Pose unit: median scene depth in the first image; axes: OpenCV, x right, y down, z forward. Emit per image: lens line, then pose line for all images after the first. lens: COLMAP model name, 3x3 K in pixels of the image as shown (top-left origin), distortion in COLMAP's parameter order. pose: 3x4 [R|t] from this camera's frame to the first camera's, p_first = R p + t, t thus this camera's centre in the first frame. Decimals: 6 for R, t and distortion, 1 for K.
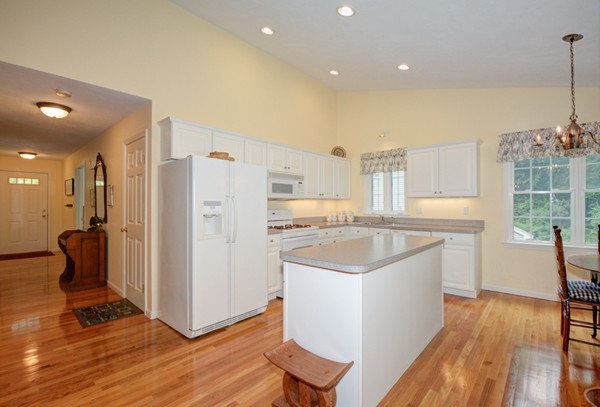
lens RADIAL K [[279.3, 0, 300.0], [0, 279.3, 203.5], [0, 0, 1]] dist [-0.002542, -0.000208]
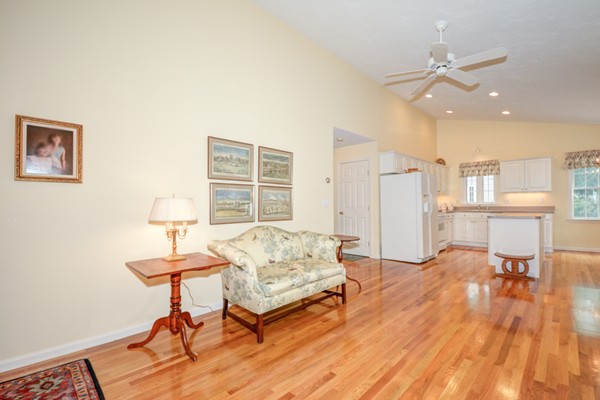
lens RADIAL K [[275.6, 0, 300.1], [0, 275.6, 203.5], [0, 0, 1]] dist [0.002649, -0.014707]
pose [[0.998321, -0.012328, -0.056589, -0.567694], [0.012620, 0.999909, 0.004816, 0.015495], [0.056524, -0.005522, 0.998386, -0.514137]]
